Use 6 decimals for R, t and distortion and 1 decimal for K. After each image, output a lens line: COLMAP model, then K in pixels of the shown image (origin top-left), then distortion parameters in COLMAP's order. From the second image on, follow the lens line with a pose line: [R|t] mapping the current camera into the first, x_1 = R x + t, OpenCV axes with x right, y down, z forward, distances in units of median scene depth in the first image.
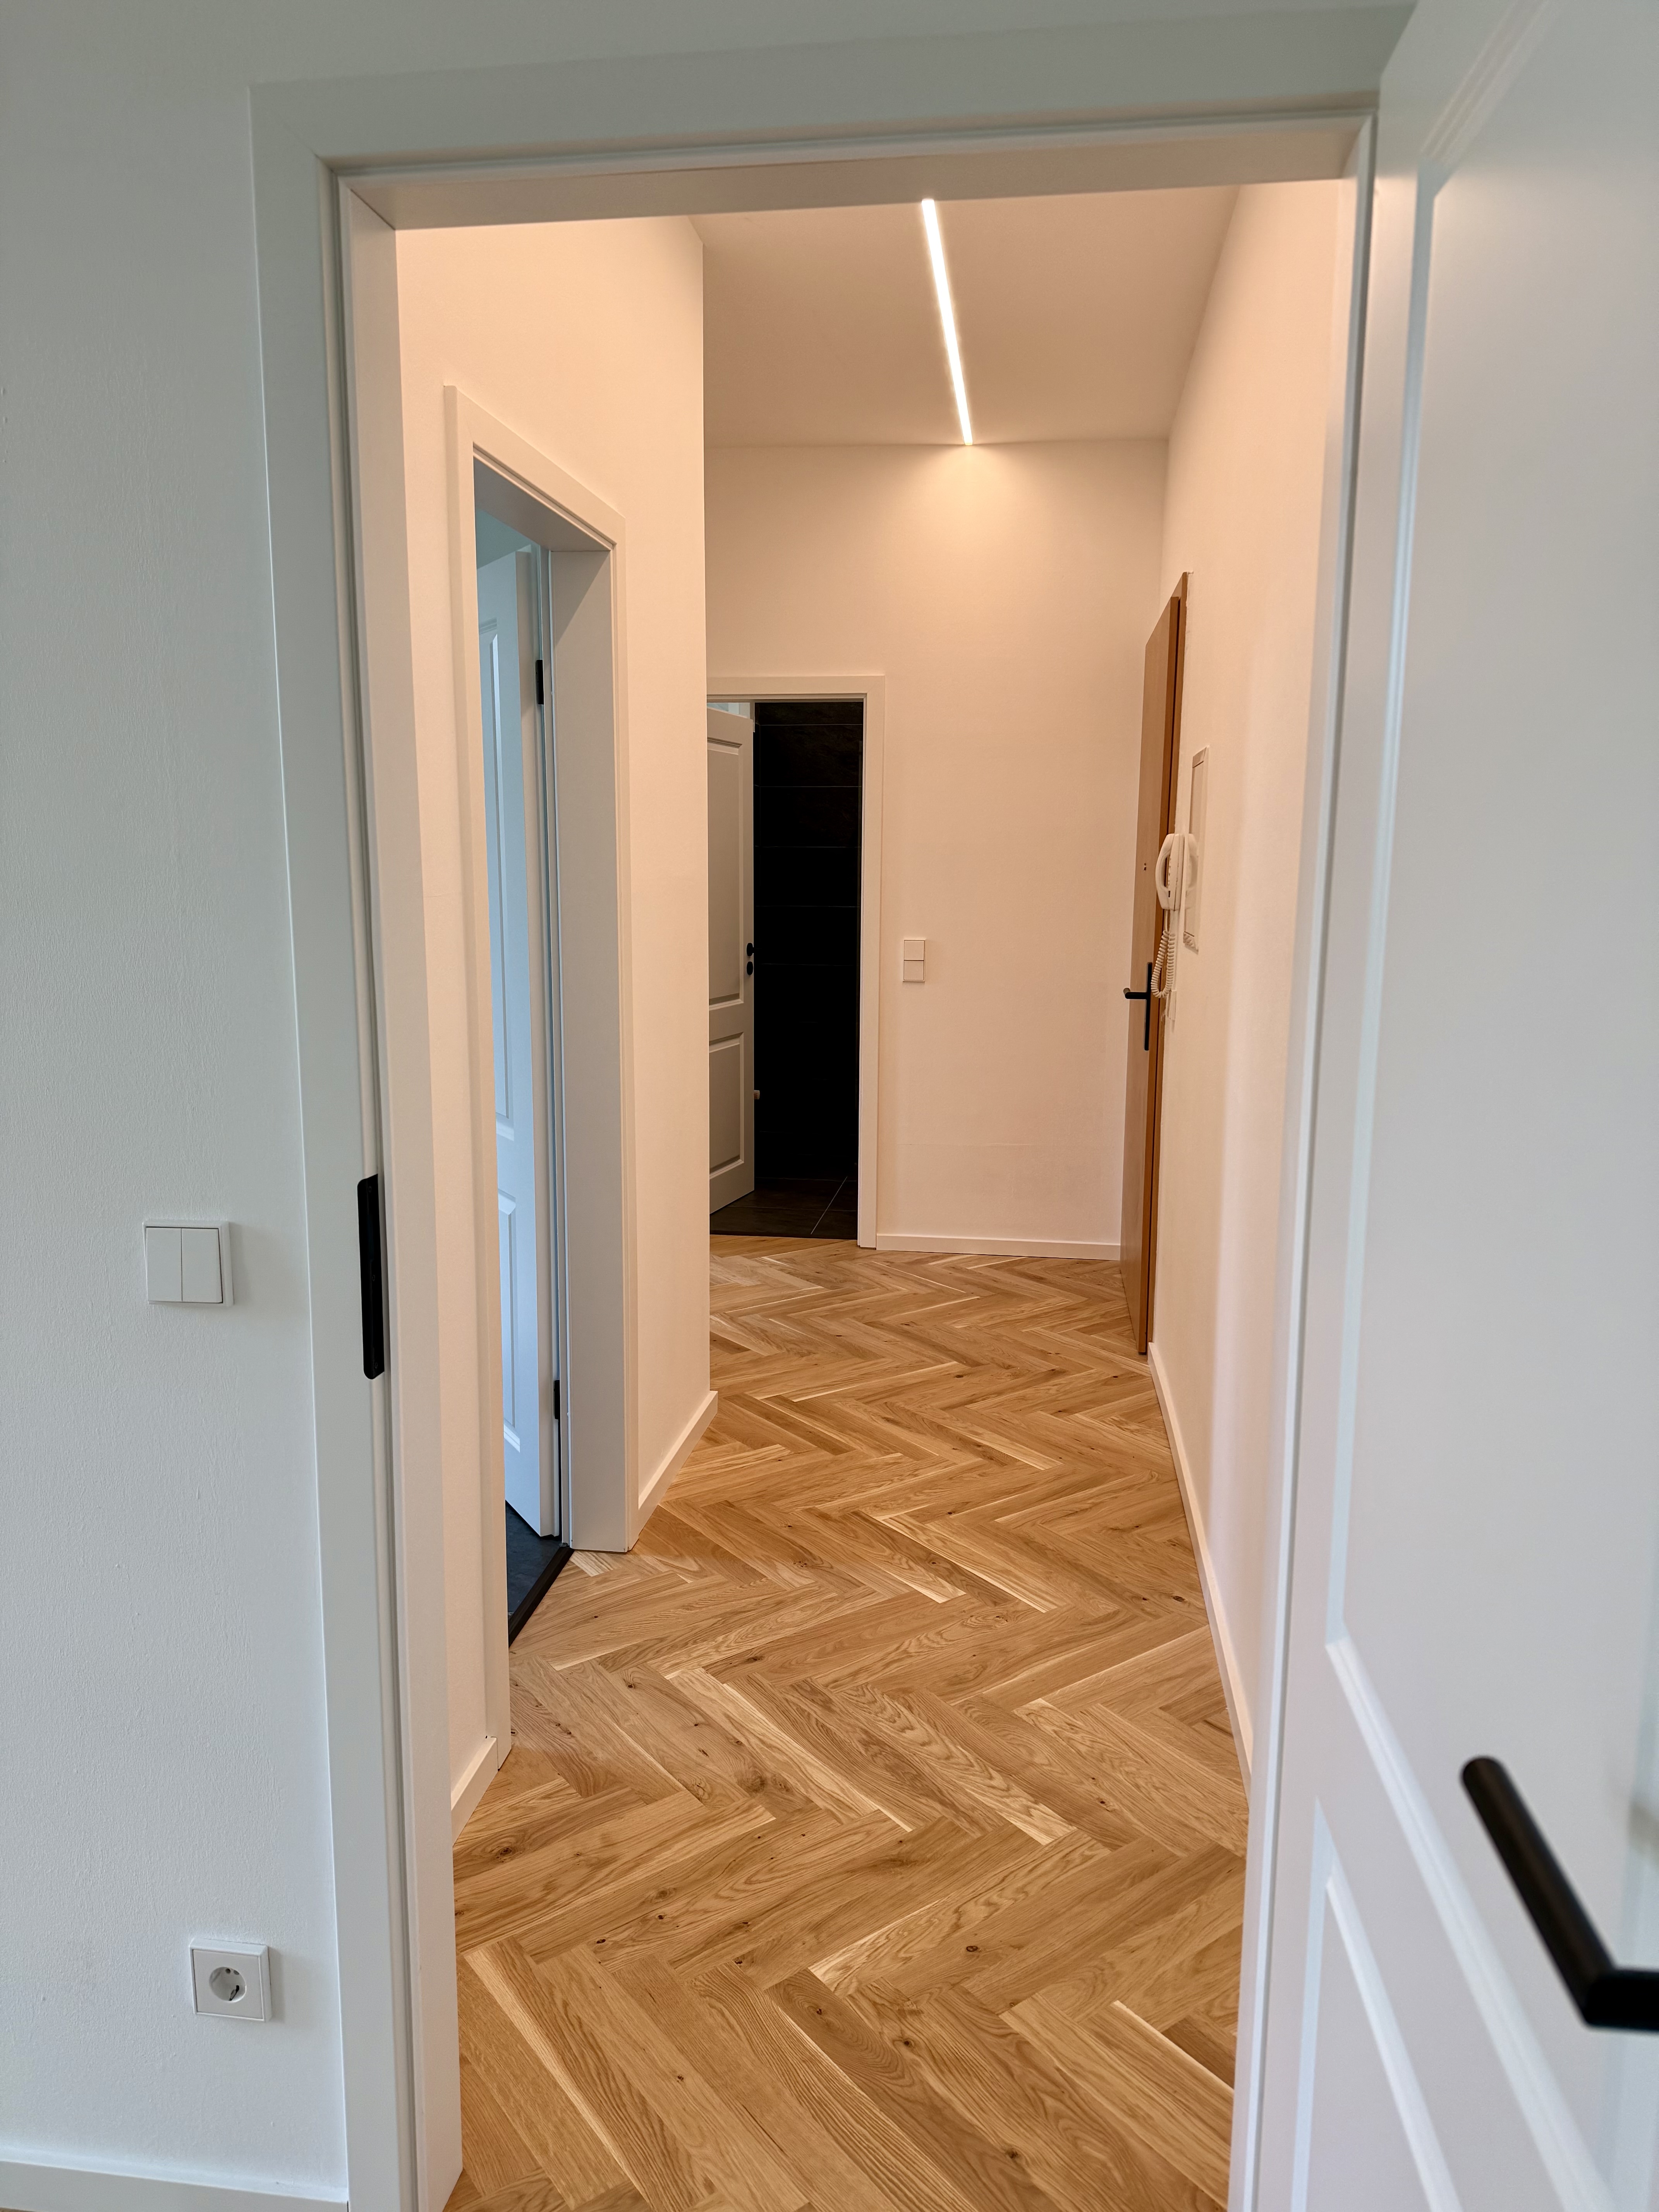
lens RADIAL K [[1540.9, 0, 829.2], [0, 1540.9, 1105.5], [0, 0, 1]] dist [-0.044377, -0.001287]
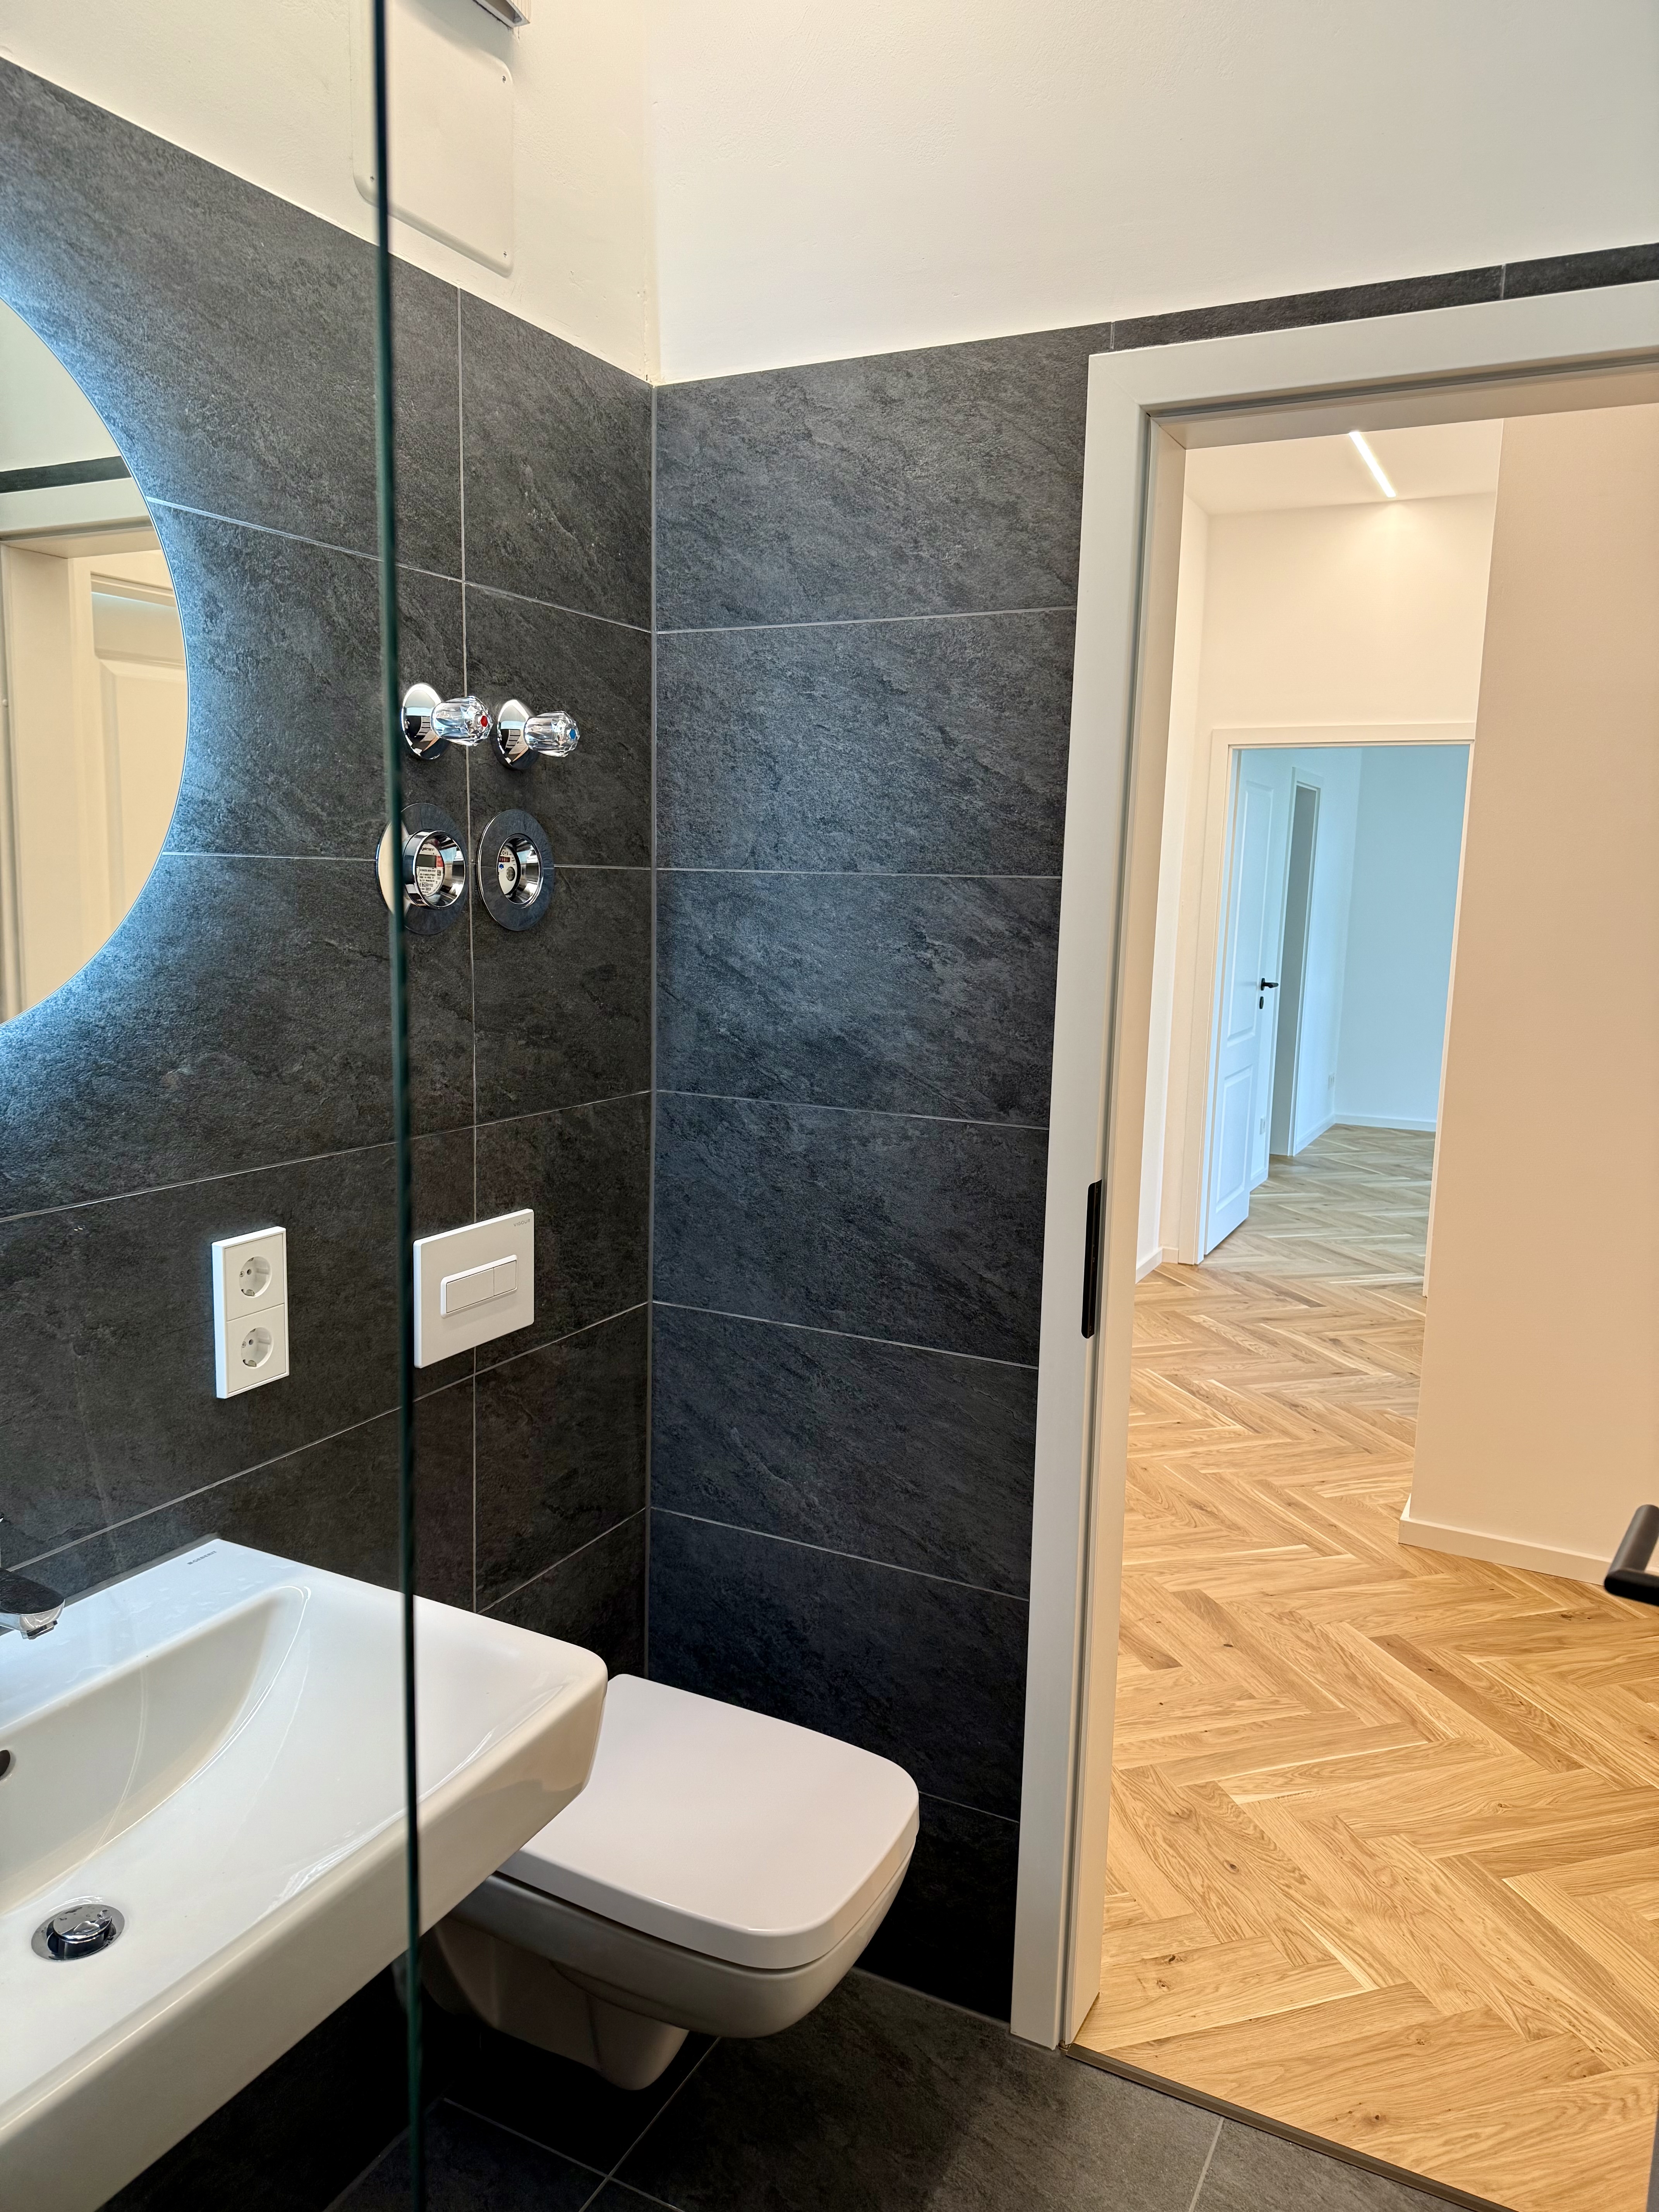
lens RADIAL K [[1540.9, 0, 828.8], [0, 1540.9, 1109.1], [0, 0, 1]] dist [-0.044377, -0.001287]
pose [[-0.943159, -0.083370, 0.321716, -0.029961], [0.019112, 0.952817, 0.302945, -0.336425], [-0.331793, 0.291873, -0.897064, 2.045498]]
